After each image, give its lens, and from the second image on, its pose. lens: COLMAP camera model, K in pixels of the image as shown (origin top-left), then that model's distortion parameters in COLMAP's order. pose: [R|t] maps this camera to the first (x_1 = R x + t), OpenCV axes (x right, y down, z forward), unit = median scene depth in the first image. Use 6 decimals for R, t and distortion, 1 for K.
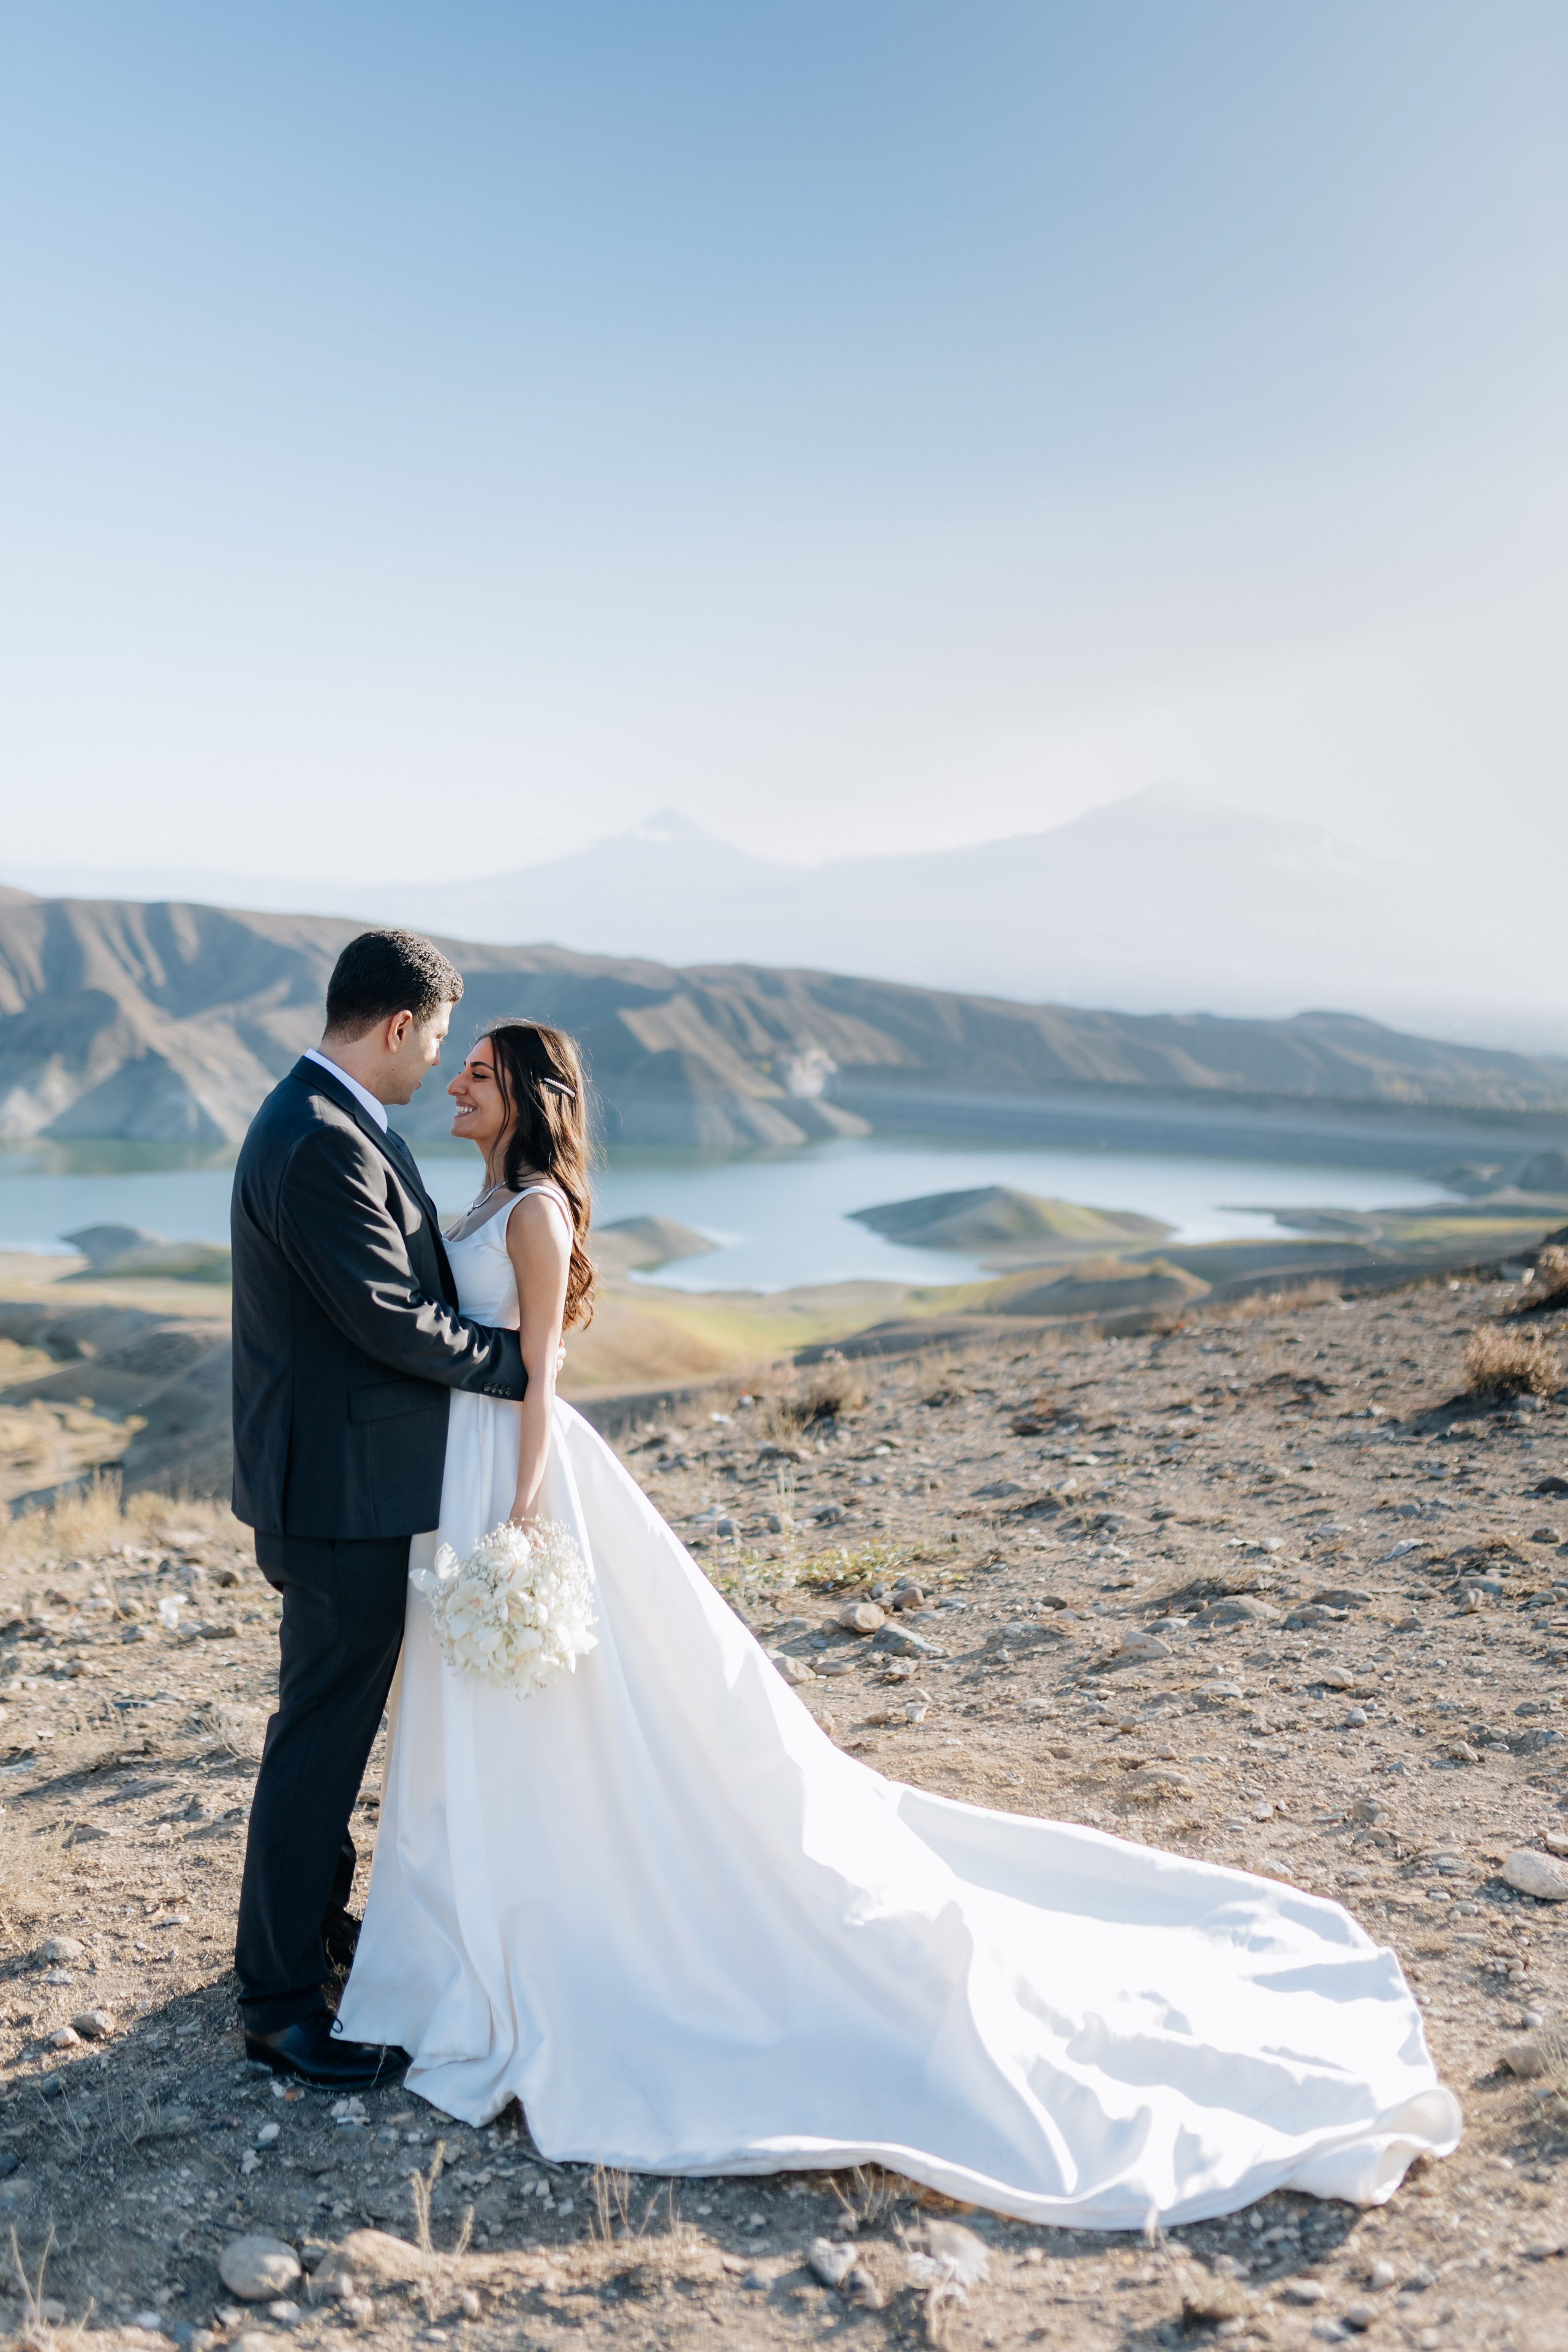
lens RADIAL K [[2209.3, 0, 784.0], [0, 2209.3, 1176.0], [0, 0, 1]] dist [-0.004919, 0.004500]
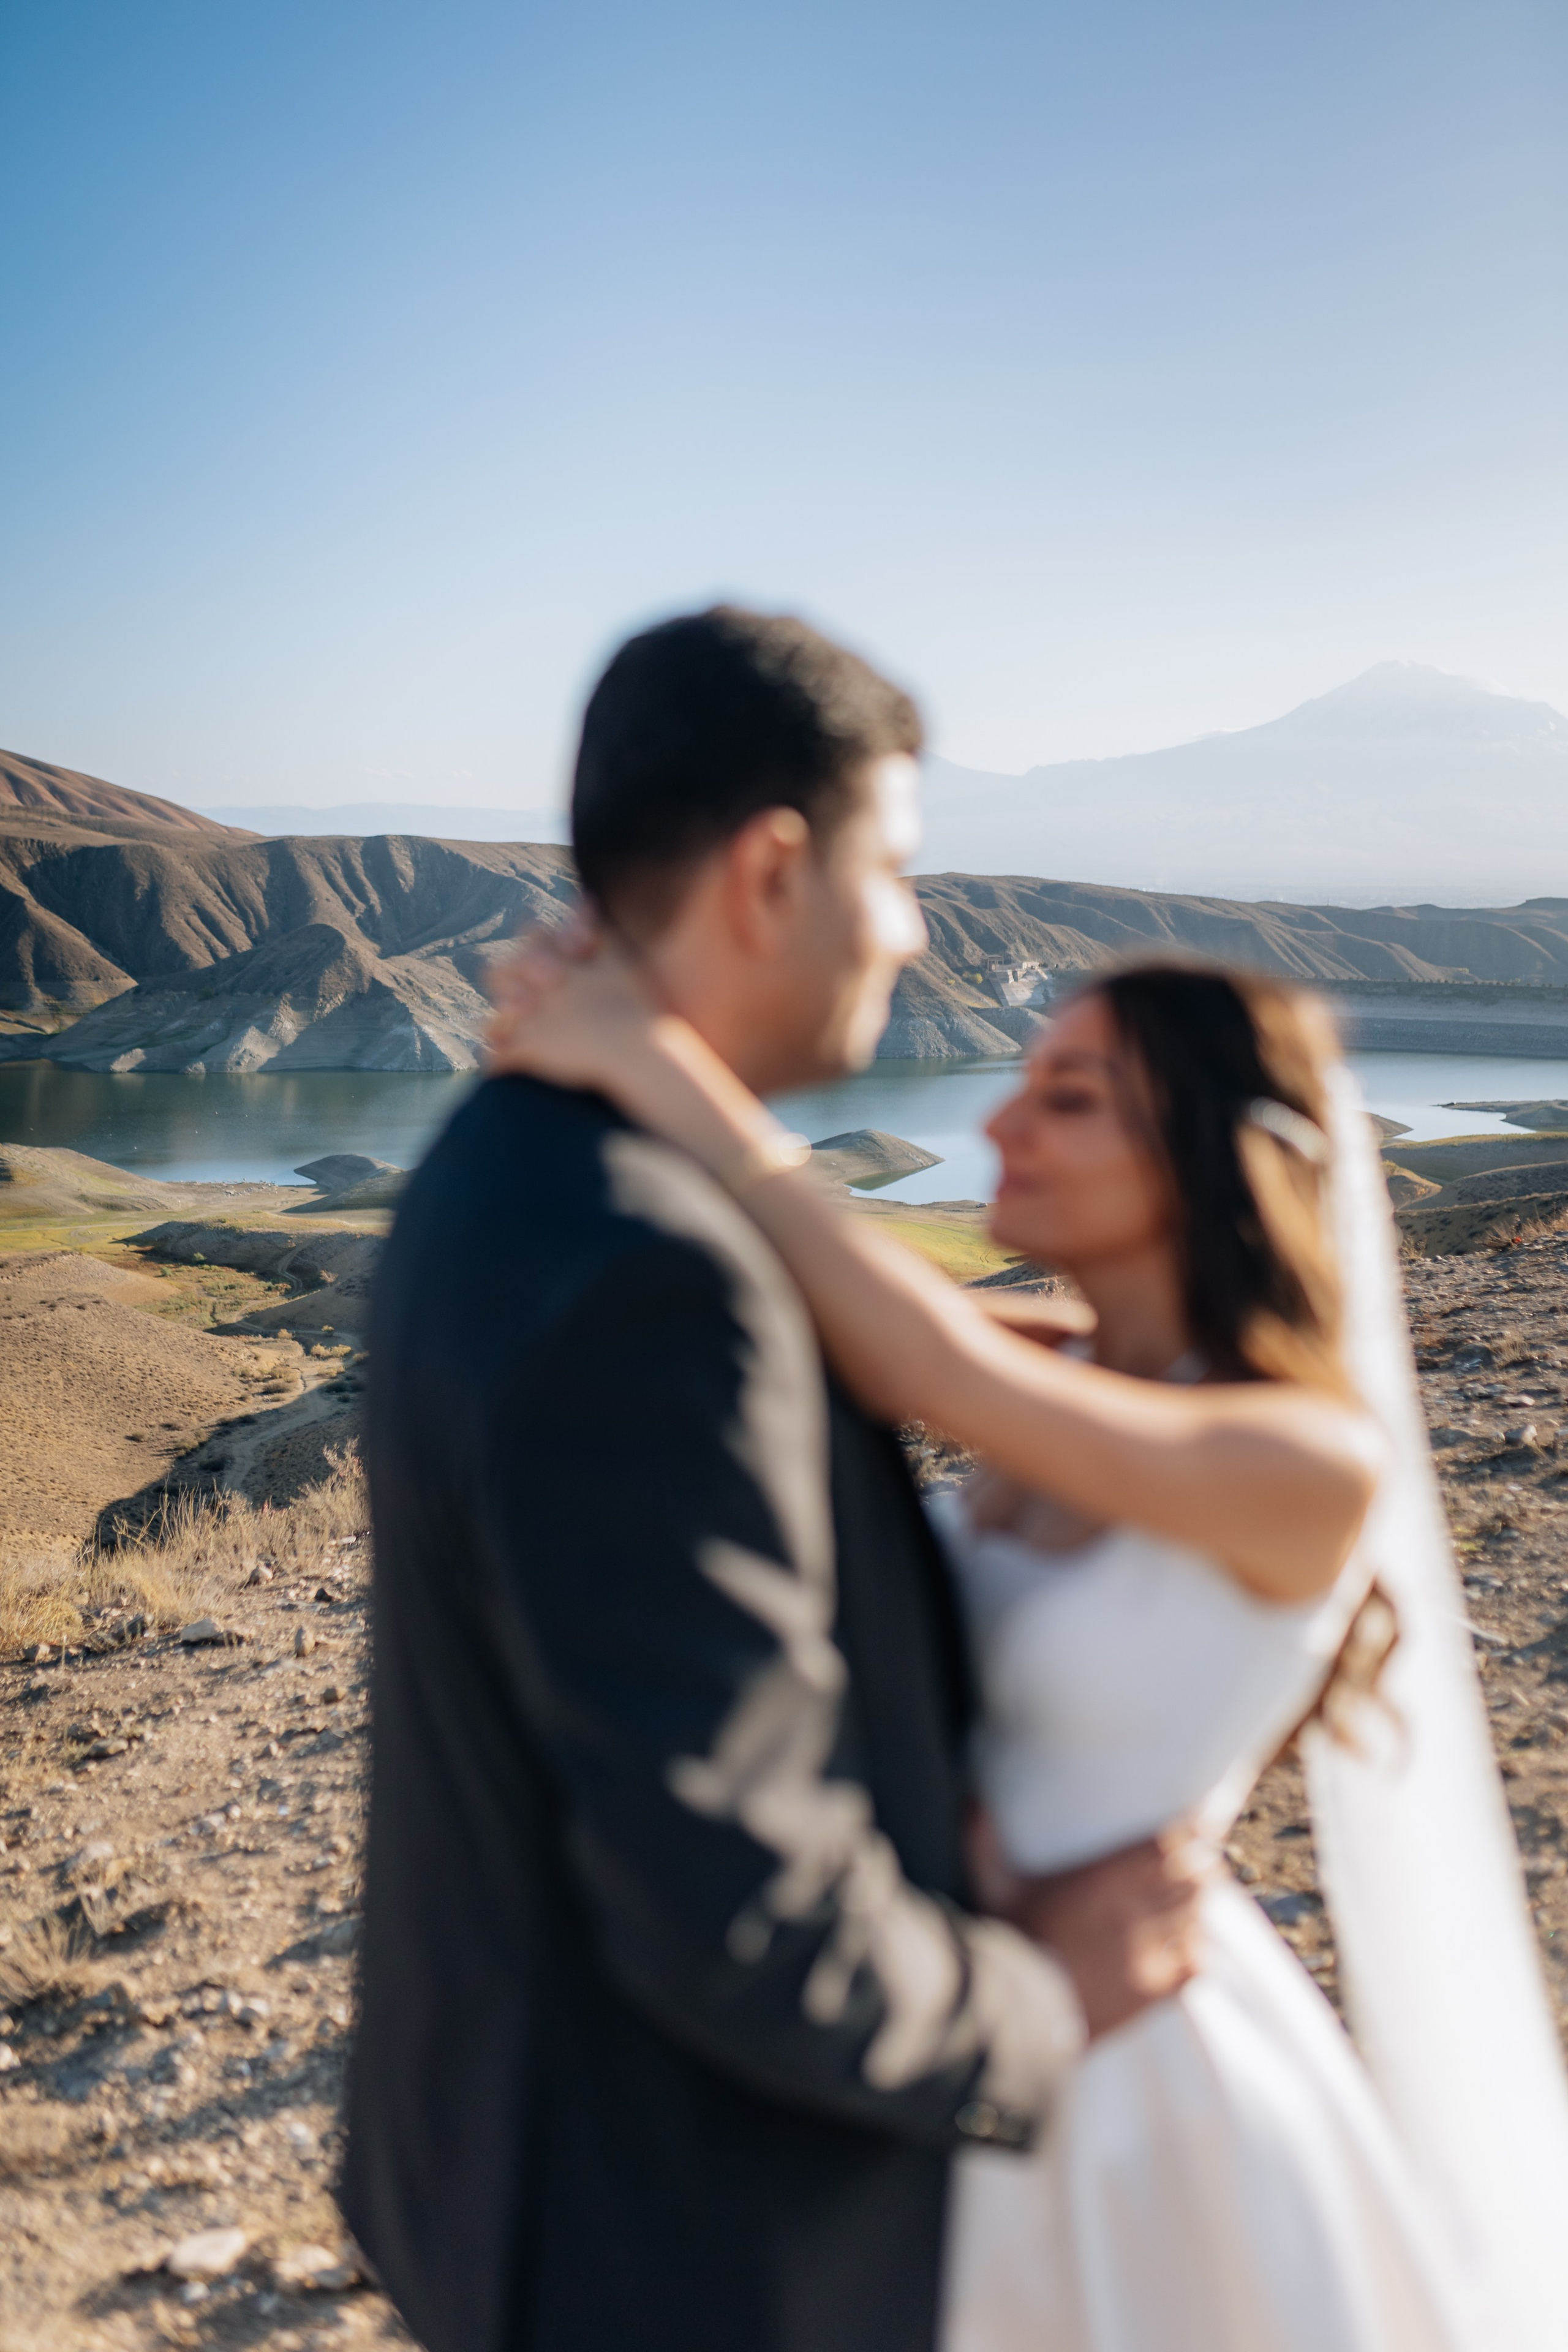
lens RADIAL K [[2199.1, 0, 784.0], [0, 2199.1, 1176.0], [0, 0, 1]] dist [-0.006375, -0.000992]
pose [[0.994837, -0.028293, -0.097463, -0.086154], [0.032072, 0.998784, 0.037431, -0.011230], [0.096286, -0.040363, 0.994535, 0.059824]]
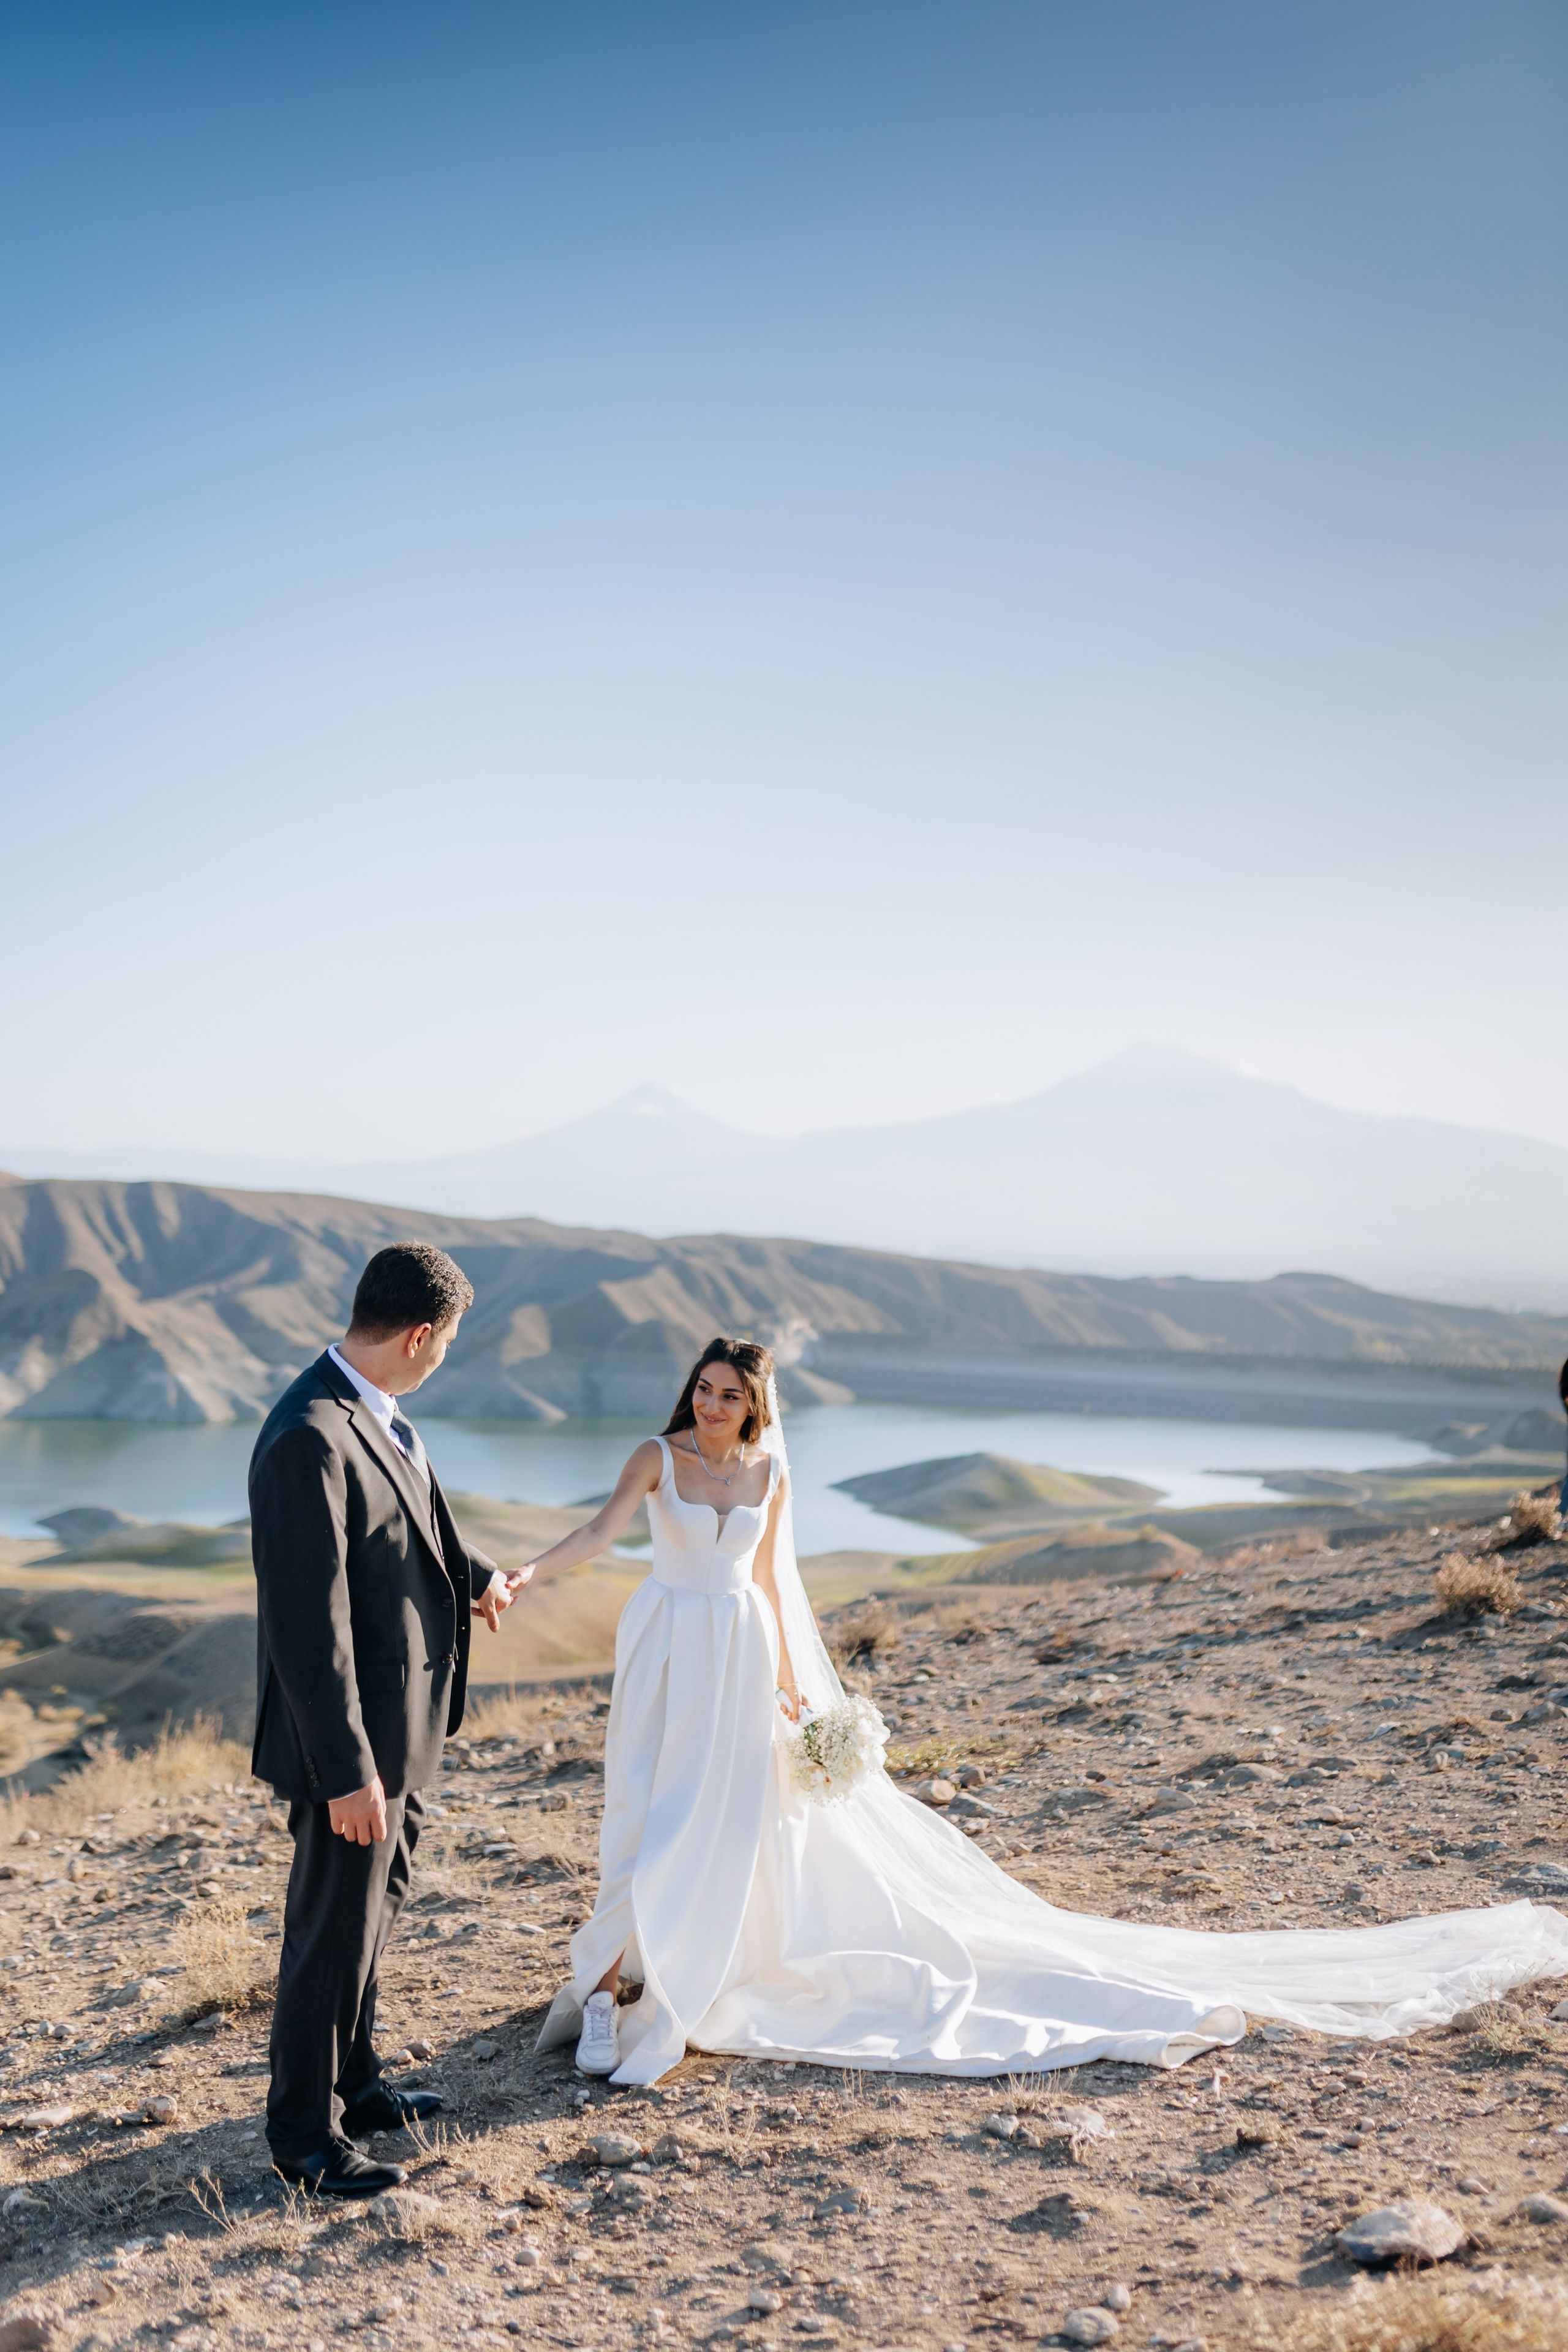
lens RADIAL K [[2214.4, 0, 784.8], [0, 2214.4, 1183.1], [0, 0, 1]] dist [-0.004850, 0.008039]
pose [[0.999835, -0.015064, 0.010194, -0.039161], [0.016163, 0.992869, -0.118106, 0.008493], [-0.008343, 0.118251, 0.992949, -0.169348]]
